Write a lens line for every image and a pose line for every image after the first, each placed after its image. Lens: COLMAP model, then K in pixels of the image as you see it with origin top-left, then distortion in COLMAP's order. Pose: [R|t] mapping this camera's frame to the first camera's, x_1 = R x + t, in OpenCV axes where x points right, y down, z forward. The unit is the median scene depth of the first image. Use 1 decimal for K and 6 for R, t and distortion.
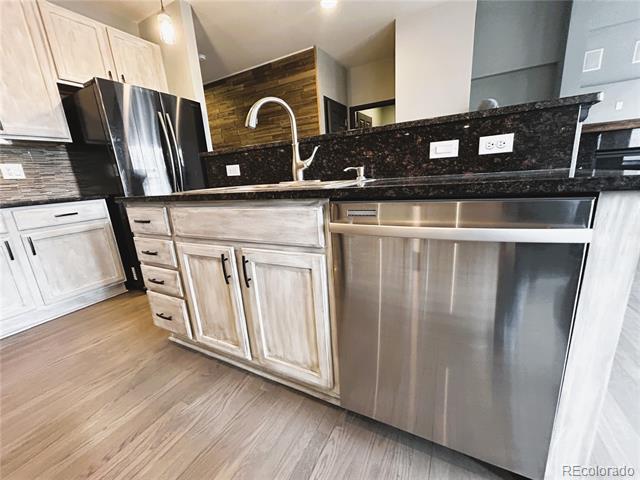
lens RADIAL K [[257.3, 0, 320.2], [0, 257.3, 237.6], [0, 0, 1]] dist [-0.002031, 0.001468]
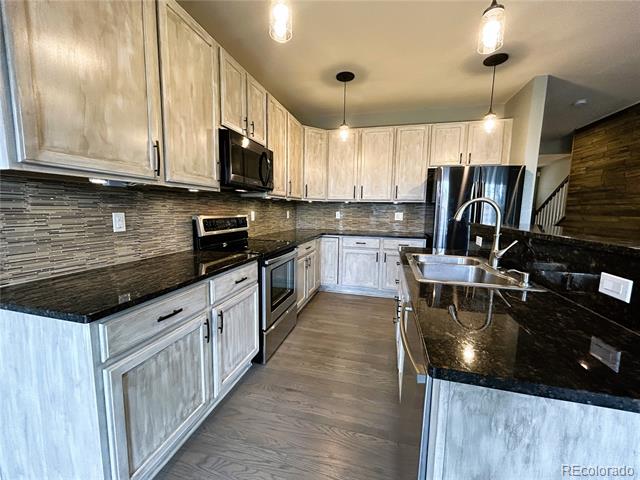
lens RADIAL K [[257.3, 0, 320.5], [0, 257.3, 239.1], [0, 0, 1]] dist [-0.002031, 0.001468]
pose [[0.227117, 0.186641, -0.955815, 0.797264], [-0.261472, 0.957113, 0.124765, -0.284823], [0.938110, 0.221583, 0.266179, -0.009740]]
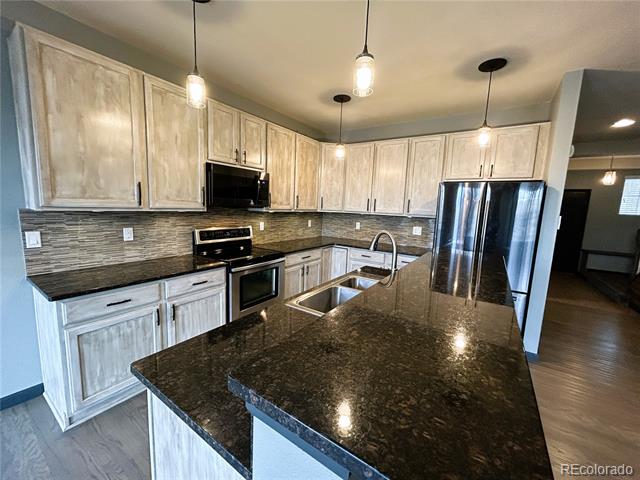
lens RADIAL K [[257.3, 0, 320.7], [0, 257.3, 239.4], [0, 0, 1]] dist [-0.002031, 0.001468]
pose [[-0.107285, 0.195536, -0.974811, 0.993578], [-0.266843, 0.938833, 0.217687, -0.640620], [0.957750, 0.283475, -0.048545, 0.714364]]
